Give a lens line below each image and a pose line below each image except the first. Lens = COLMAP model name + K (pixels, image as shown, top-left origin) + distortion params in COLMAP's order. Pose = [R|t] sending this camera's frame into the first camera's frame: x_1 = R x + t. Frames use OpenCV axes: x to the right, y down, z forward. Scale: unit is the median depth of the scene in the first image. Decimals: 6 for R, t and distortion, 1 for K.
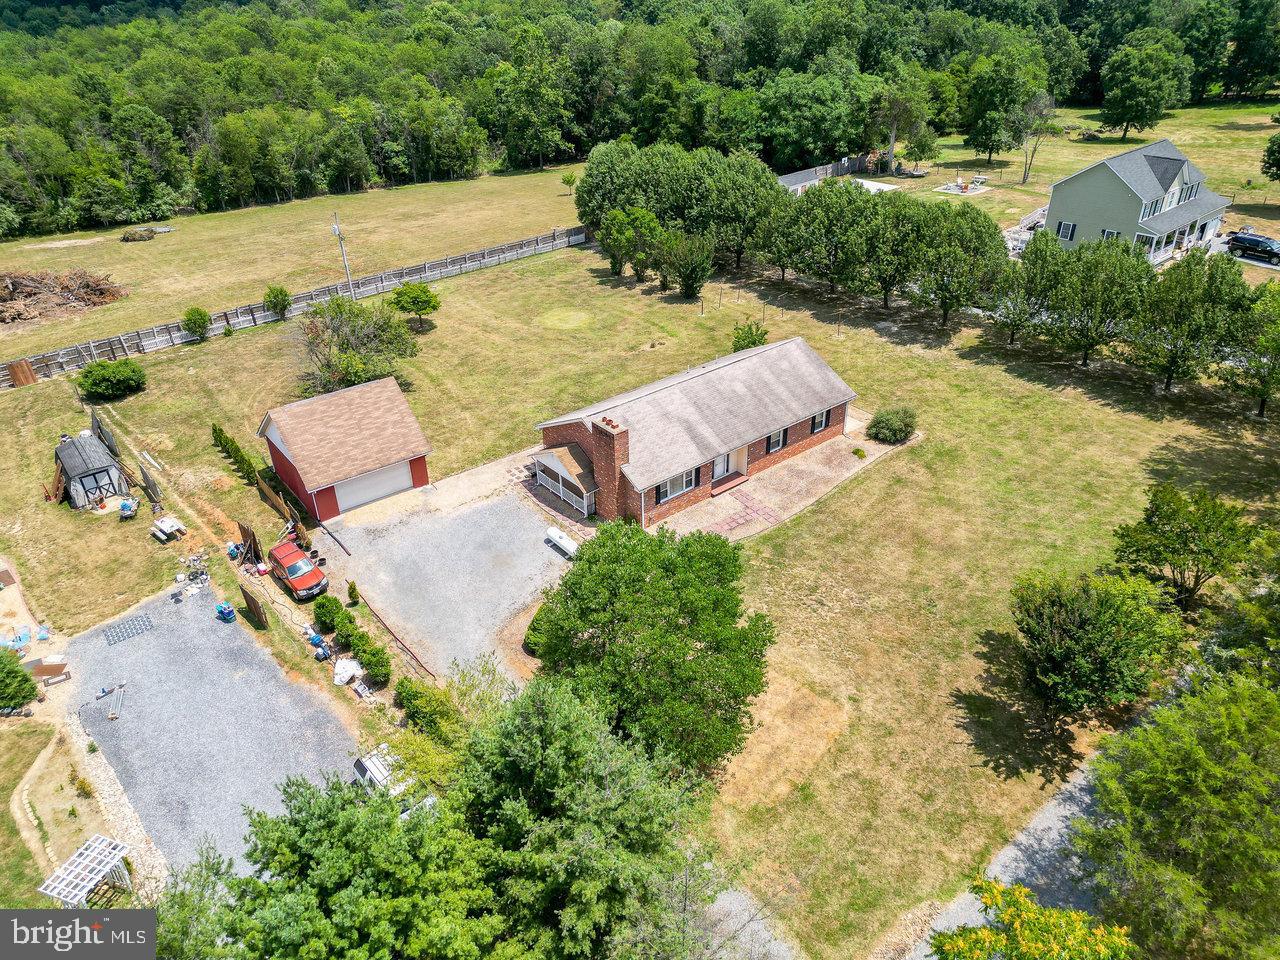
lens RADIAL K [[898.6, 0, 640.0], [0, 898.6, 480.0], [0, 0, 1]] dist [0.082401, -0.059552]
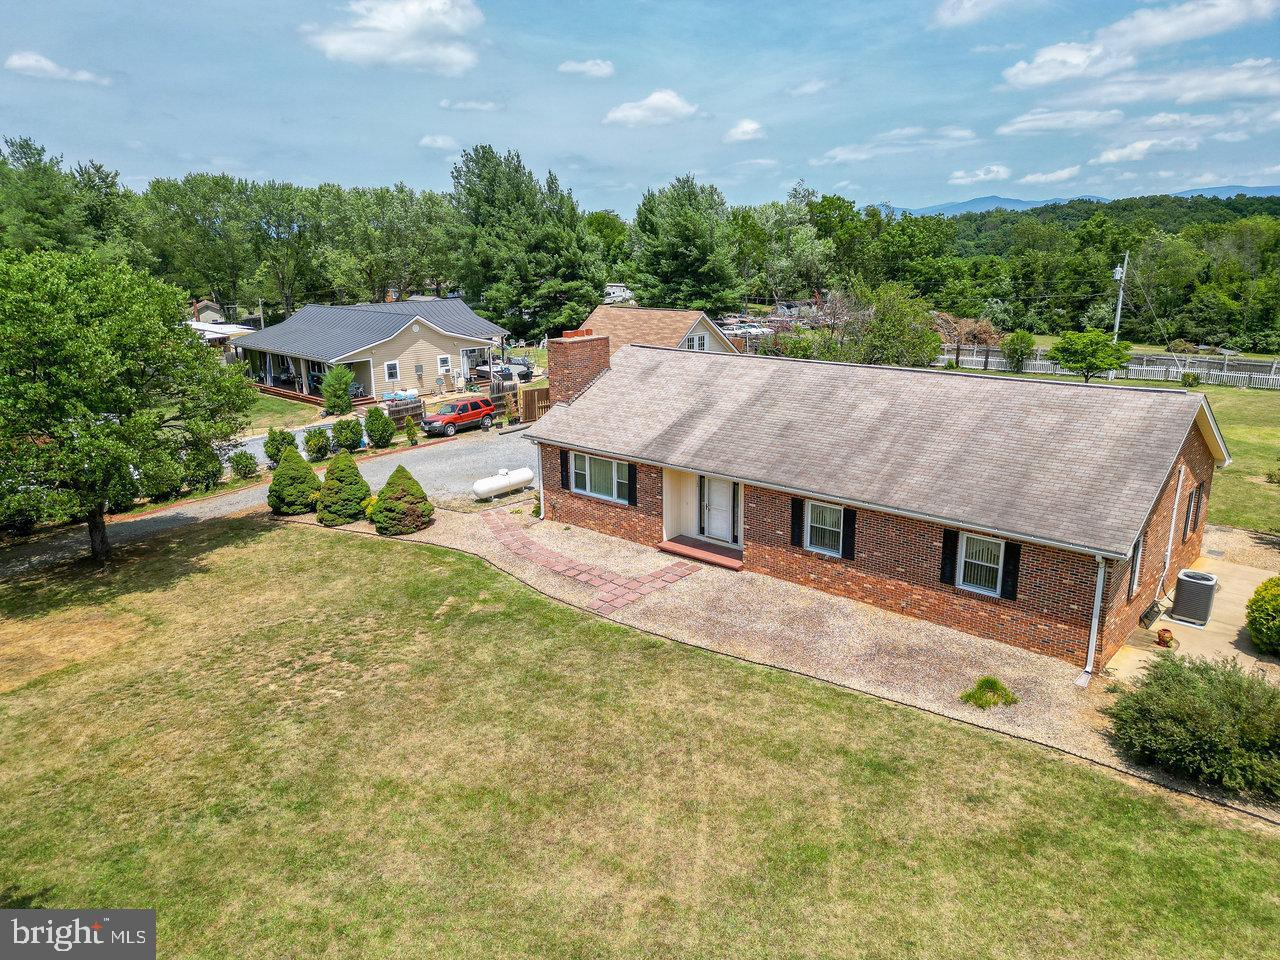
lens RADIAL K [[898.6, 0, 640.0], [0, 898.6, 480.0], [0, 0, 1]] dist [0.082401, -0.059552]
pose [[0.149832, 0.266535, -0.952108, 0.483519], [-0.497715, 0.852399, 0.160298, -0.079747], [0.854301, 0.449861, 0.260375, 0.738524]]
